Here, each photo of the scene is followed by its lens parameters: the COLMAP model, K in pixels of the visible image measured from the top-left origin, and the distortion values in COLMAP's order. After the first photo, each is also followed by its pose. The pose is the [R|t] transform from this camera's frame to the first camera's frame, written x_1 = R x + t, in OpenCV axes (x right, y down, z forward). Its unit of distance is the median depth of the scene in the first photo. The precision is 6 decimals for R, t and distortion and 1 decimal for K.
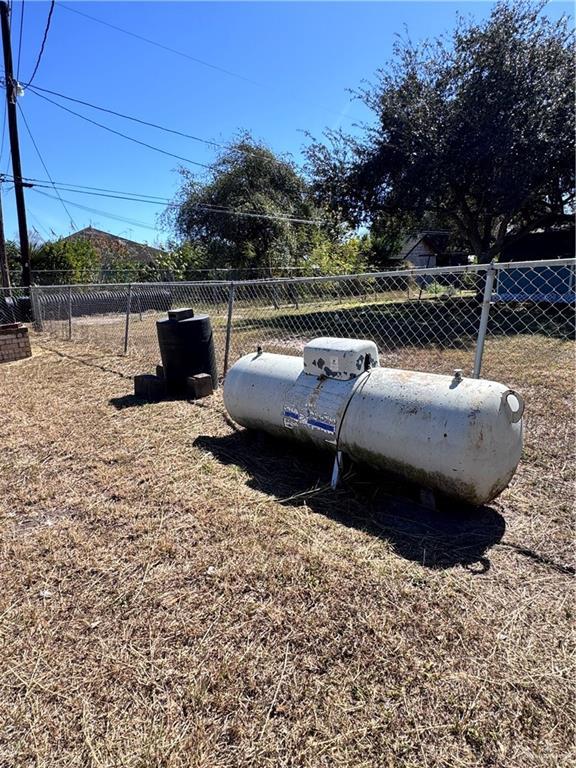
lens RADIAL K [[442.2, 0, 288.0], [0, 442.2, 384.0], [0, 0, 1]] dist [-0.002534, 0.000126]
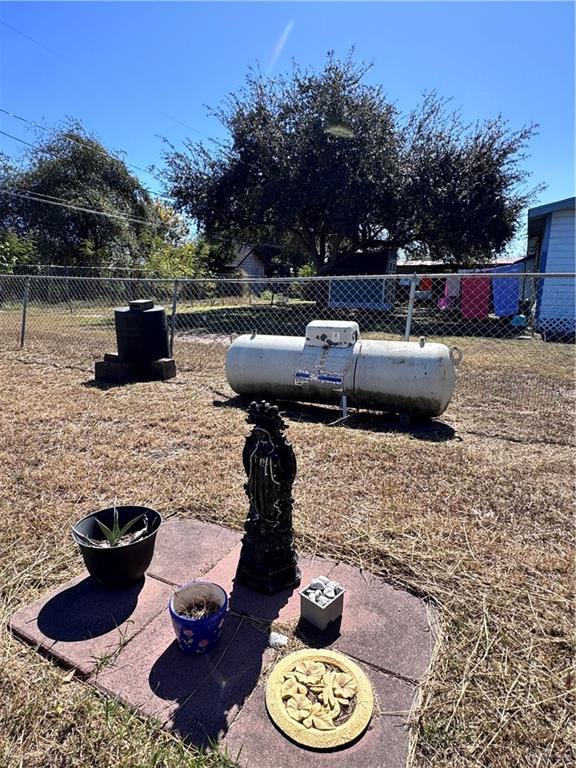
lens RADIAL K [[442.2, 0, 288.0], [0, 442.2, 384.0], [0, 0, 1]] dist [-0.002534, 0.000126]
pose [[0.923398, -0.037416, 0.382015, -0.120115], [0.042561, 0.999081, -0.005024, 0.021742], [-0.381476, 0.020898, 0.924143, -0.056913]]
